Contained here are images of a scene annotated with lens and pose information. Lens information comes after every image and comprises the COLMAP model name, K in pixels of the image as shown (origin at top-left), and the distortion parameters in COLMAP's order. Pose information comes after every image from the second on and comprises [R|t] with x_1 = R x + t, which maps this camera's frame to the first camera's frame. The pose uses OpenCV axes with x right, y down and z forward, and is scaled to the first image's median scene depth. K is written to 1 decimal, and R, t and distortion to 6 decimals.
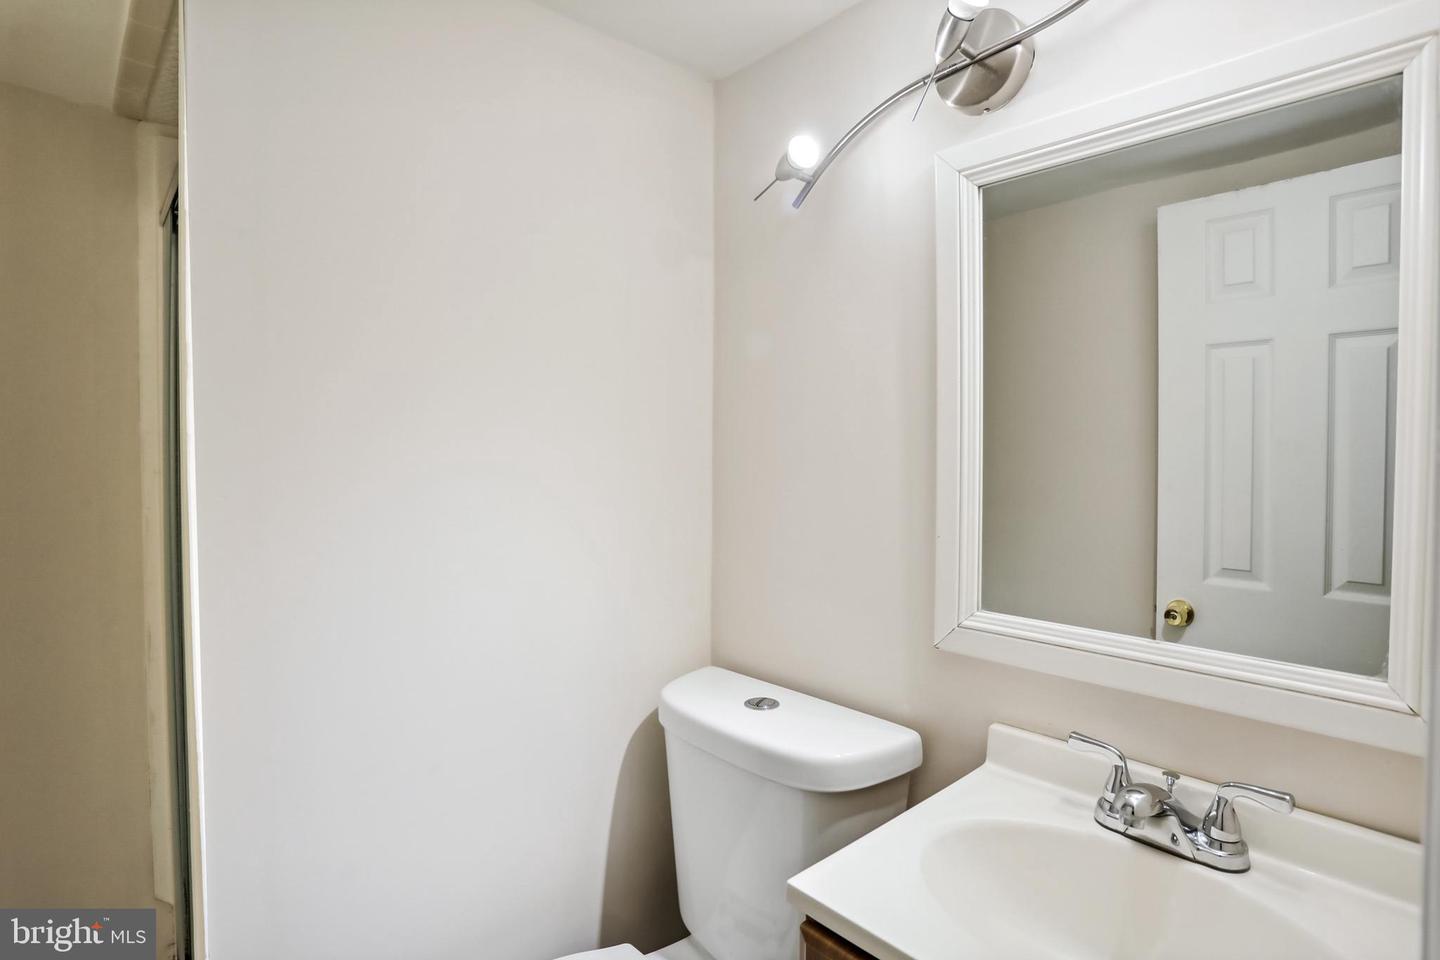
lens RADIAL K [[717.7, 0, 722.6], [0, 717.7, 468.5], [0, 0, 1]] dist [-0.055609, 0.033413]
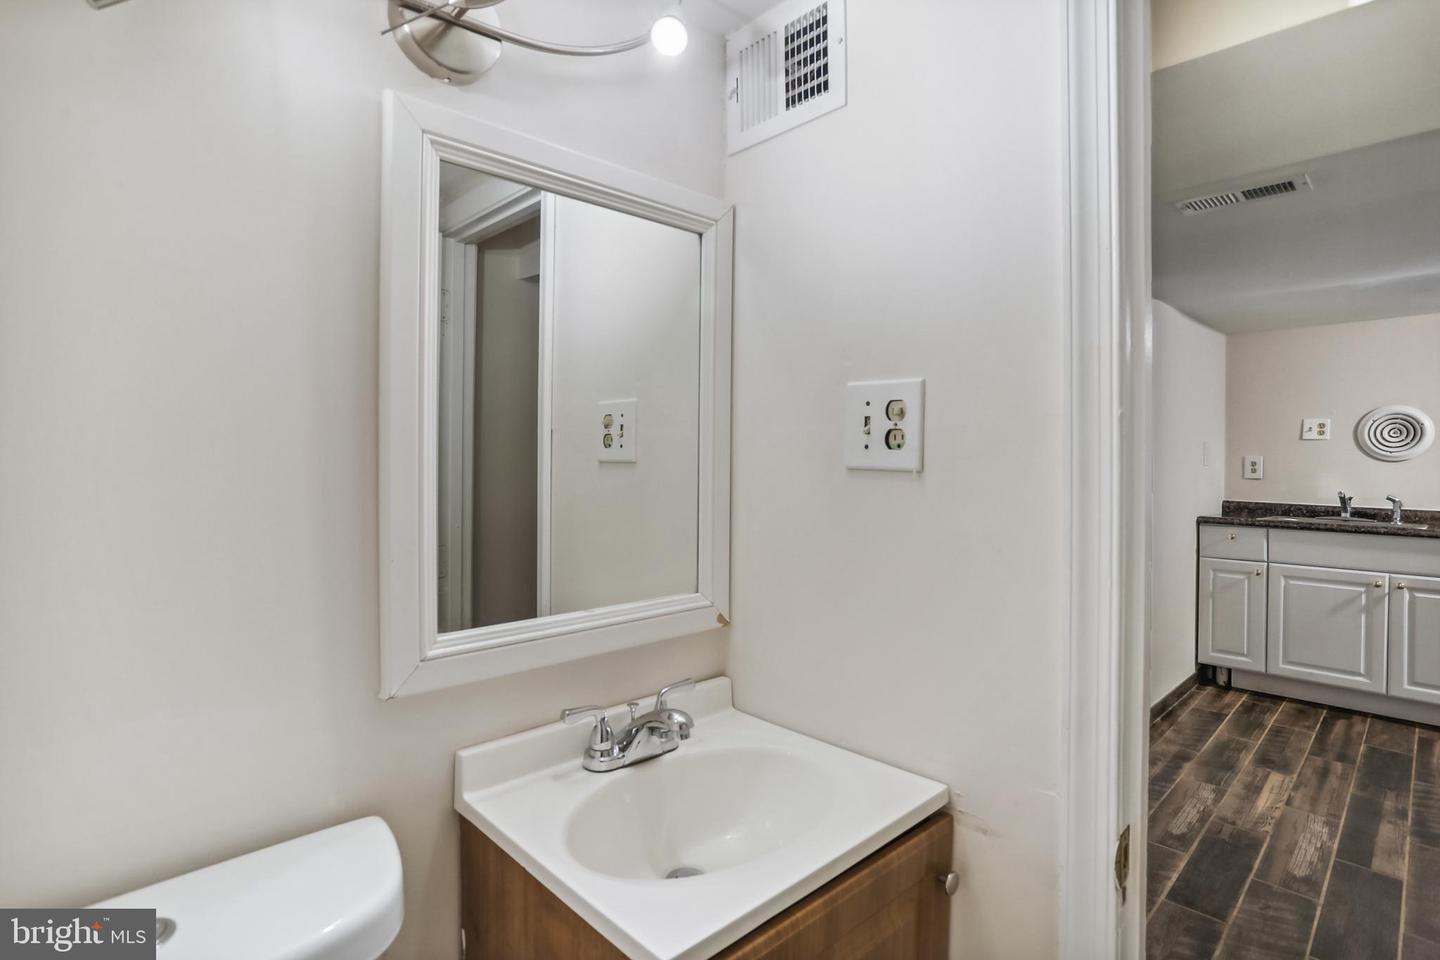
lens RADIAL K [[717.7, 0, 722.6], [0, 717.7, 468.5], [0, 0, 1]] dist [-0.055609, 0.033413]
pose [[-0.020907, -0.009358, 0.999738, -0.562201], [0.025596, 0.999623, 0.009892, -0.008503], [-0.999454, 0.025796, -0.020659, 0.698357]]
